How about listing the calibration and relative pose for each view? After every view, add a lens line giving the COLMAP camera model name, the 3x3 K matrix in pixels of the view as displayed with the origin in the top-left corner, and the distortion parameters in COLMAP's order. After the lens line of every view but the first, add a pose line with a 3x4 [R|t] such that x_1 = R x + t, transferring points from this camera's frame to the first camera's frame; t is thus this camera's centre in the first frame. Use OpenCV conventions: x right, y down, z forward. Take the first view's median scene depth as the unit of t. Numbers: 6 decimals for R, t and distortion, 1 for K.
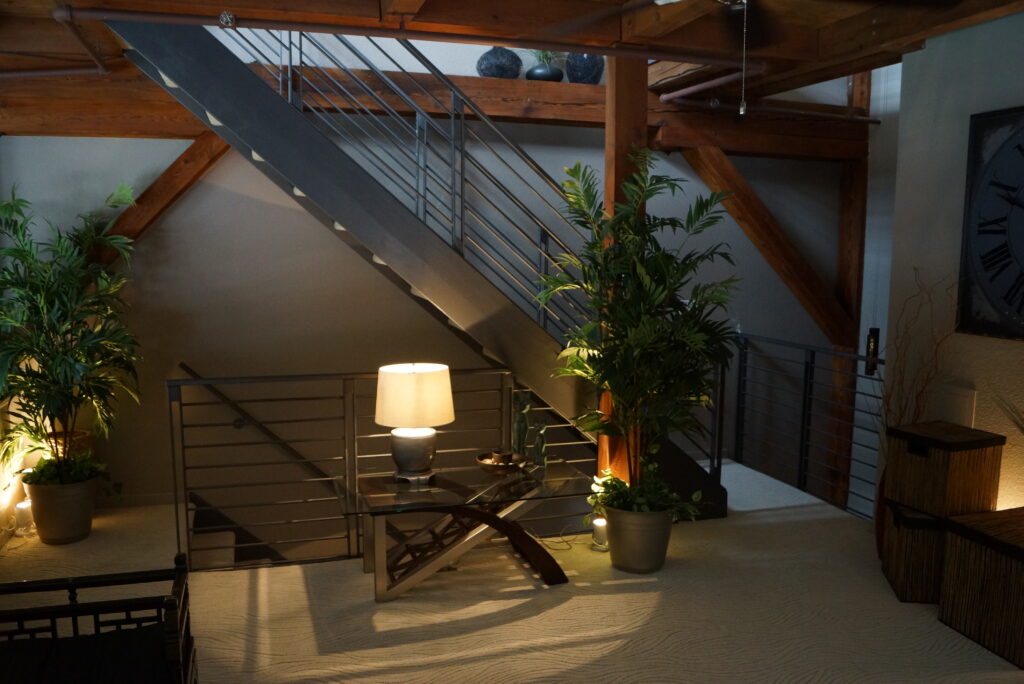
lens RADIAL K [[803.7, 0, 502.9], [0, 803.7, 341.0], [0, 0, 1]] dist [-0.073612, 0.011483]
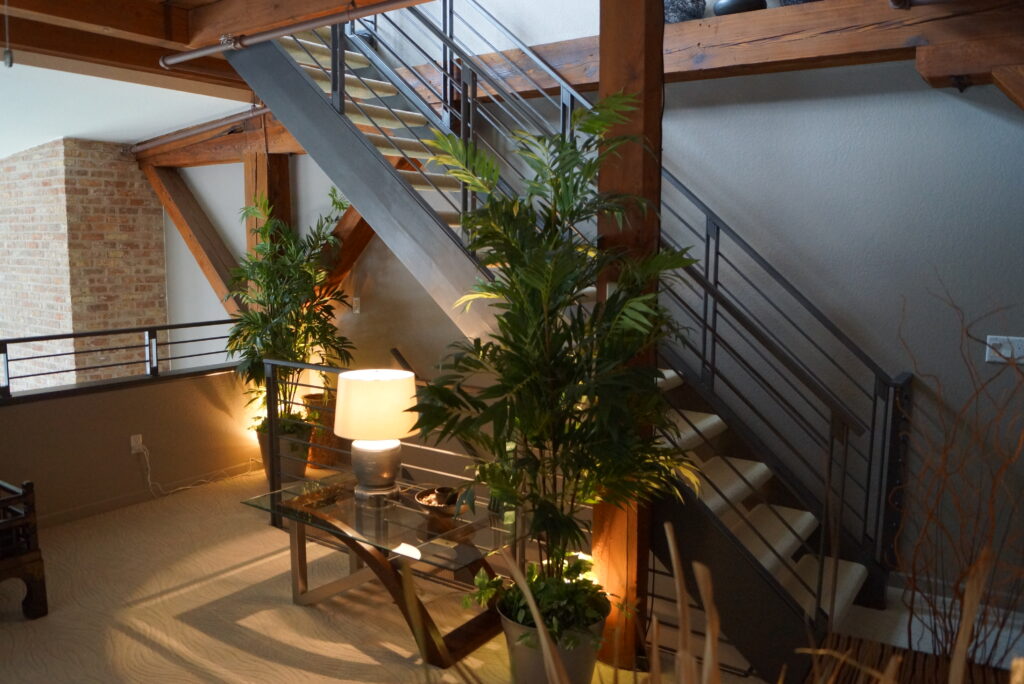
lens RADIAL K [[803.7, 0, 508.2], [0, 803.7, 345.7], [0, 0, 1]] dist [-0.073612, 0.011483]
pose [[0.603801, 0.096703, -0.791248, 0.685391], [-0.093459, 0.994356, 0.050207, -0.057817], [0.791637, 0.043634, 0.609431, 0.541346]]
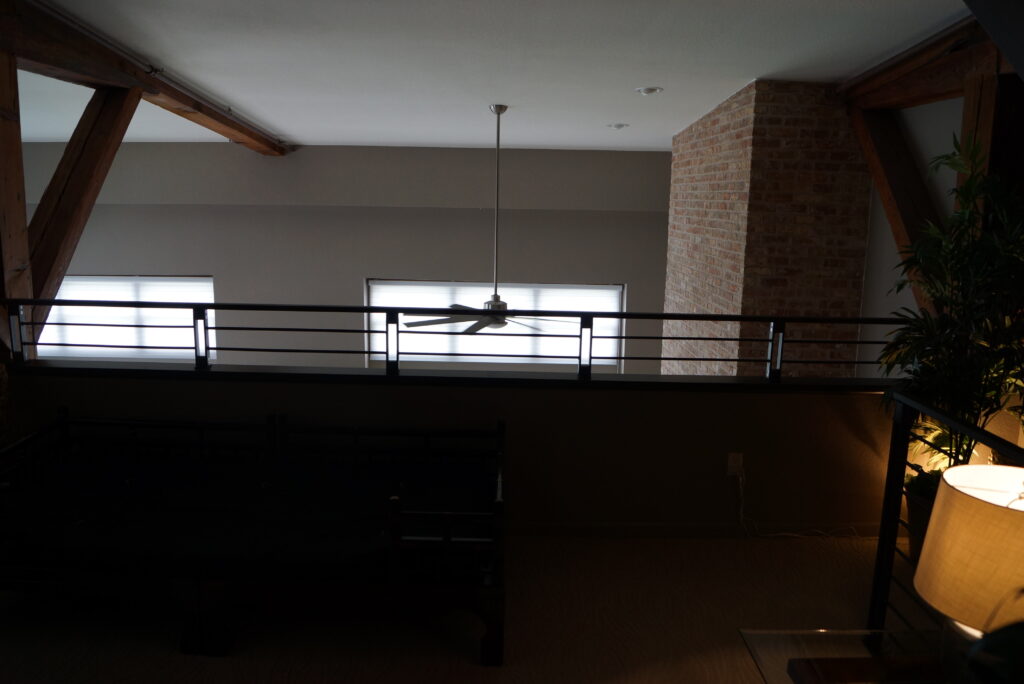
lens RADIAL K [[803.7, 0, 509.4], [0, 803.7, 341.0], [0, 0, 1]] dist [-0.073612, 0.011483]
pose [[-0.302250, 0.150757, -0.941232, 0.348870], [-0.132928, 0.971101, 0.198227, -0.088516], [0.943915, 0.185030, -0.273475, 0.813828]]
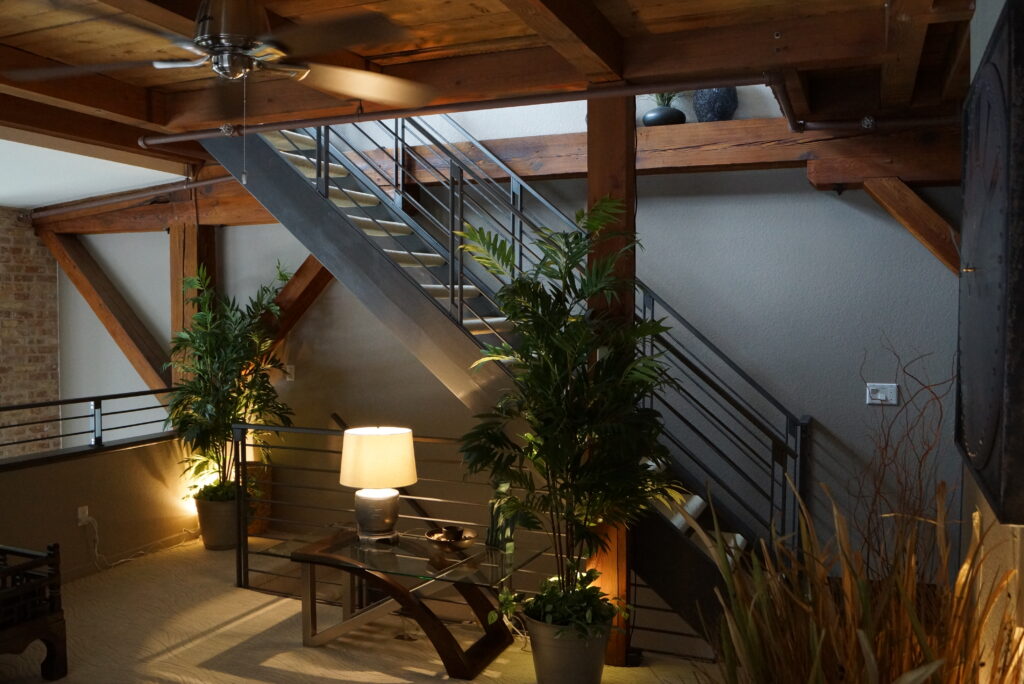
lens RADIAL K [[884.4, 0, 504.8], [0, 884.4, 344.2], [0, 0, 1]] dist [-0.062661, 0.015068]
pose [[0.762046, 0.020568, -0.647196, 0.726591], [-0.071789, 0.996017, -0.052874, -0.028267], [0.643531, 0.086754, 0.760488, 0.223846]]
